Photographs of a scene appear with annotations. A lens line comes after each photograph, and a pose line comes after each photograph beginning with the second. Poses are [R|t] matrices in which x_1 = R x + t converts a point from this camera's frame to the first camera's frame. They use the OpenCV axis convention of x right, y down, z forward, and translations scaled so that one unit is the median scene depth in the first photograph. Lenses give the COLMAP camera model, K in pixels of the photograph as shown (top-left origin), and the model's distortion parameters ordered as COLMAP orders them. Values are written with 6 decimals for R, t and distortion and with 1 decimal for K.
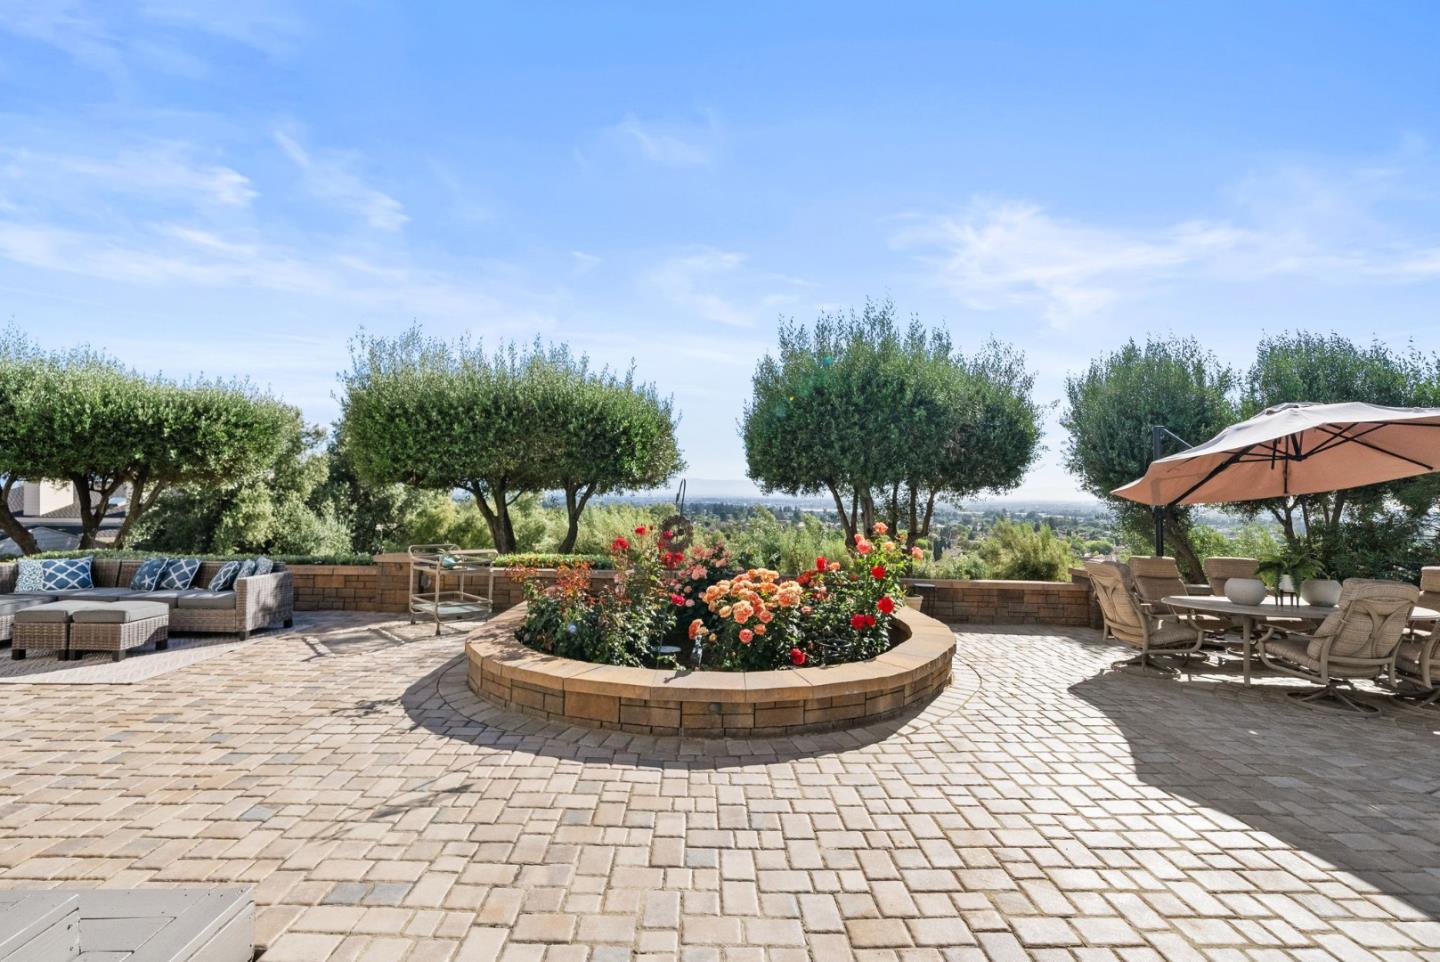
lens RADIAL K [[657.6, 0, 719.6], [0, 657.6, 486.1], [0, 0, 1]] dist [0.001408, 0.000546]
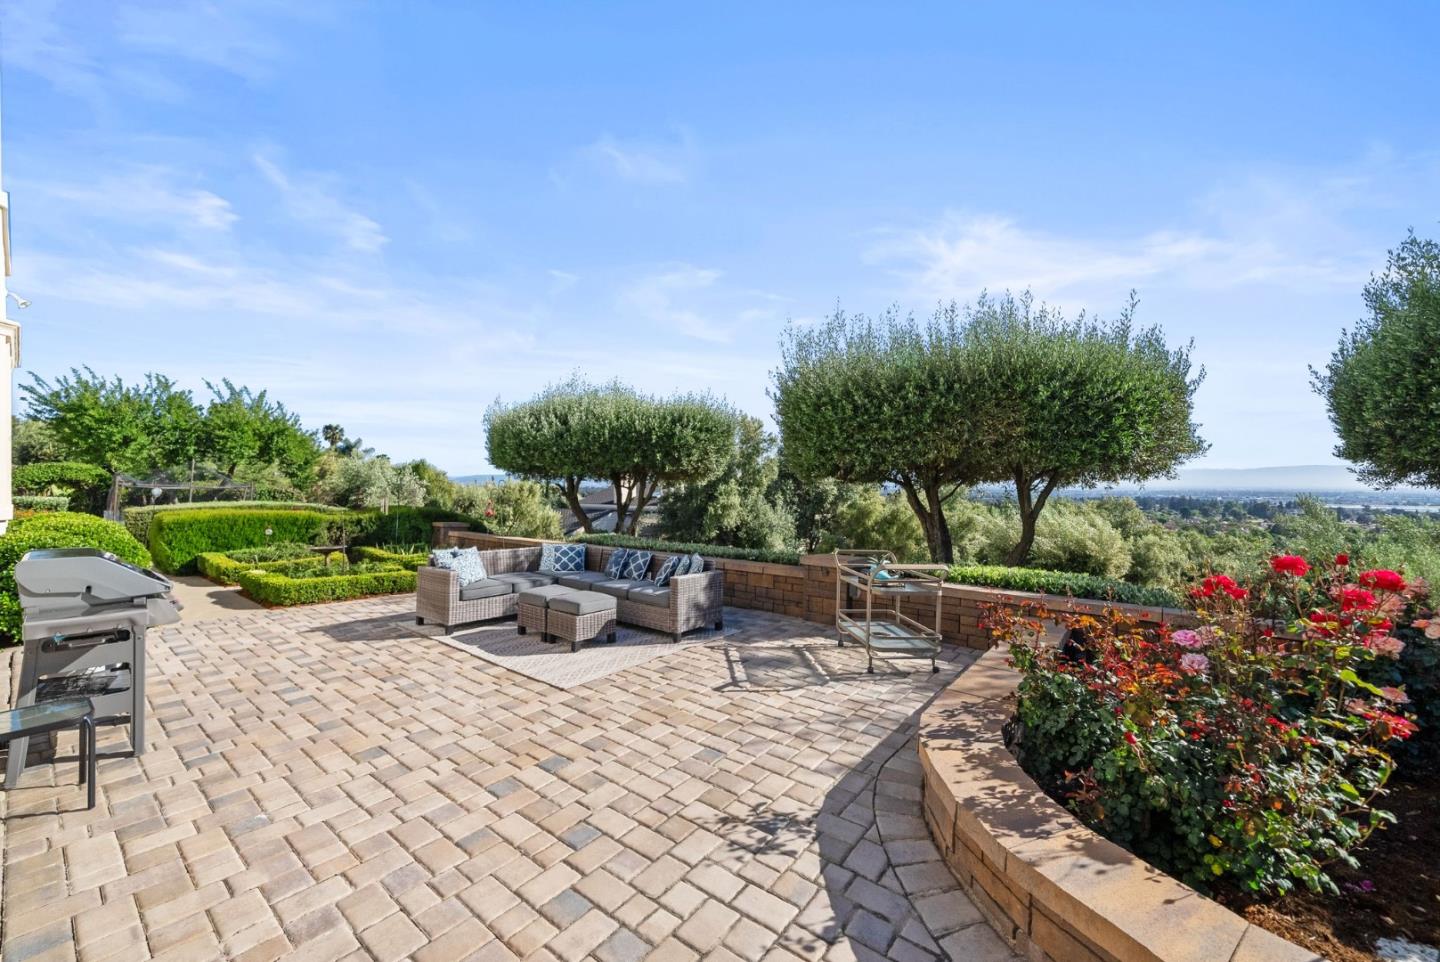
lens RADIAL K [[542.1, 0, 720.0], [0, 542.1, 481.0], [0, 0, 1]] dist [0.000095, 0.000044]
pose [[0.786887, -0.013788, -0.616943, -0.131446], [0.013358, 0.999897, -0.005310, 0.003511], [0.616953, -0.004063, 0.786990, 0.301166]]
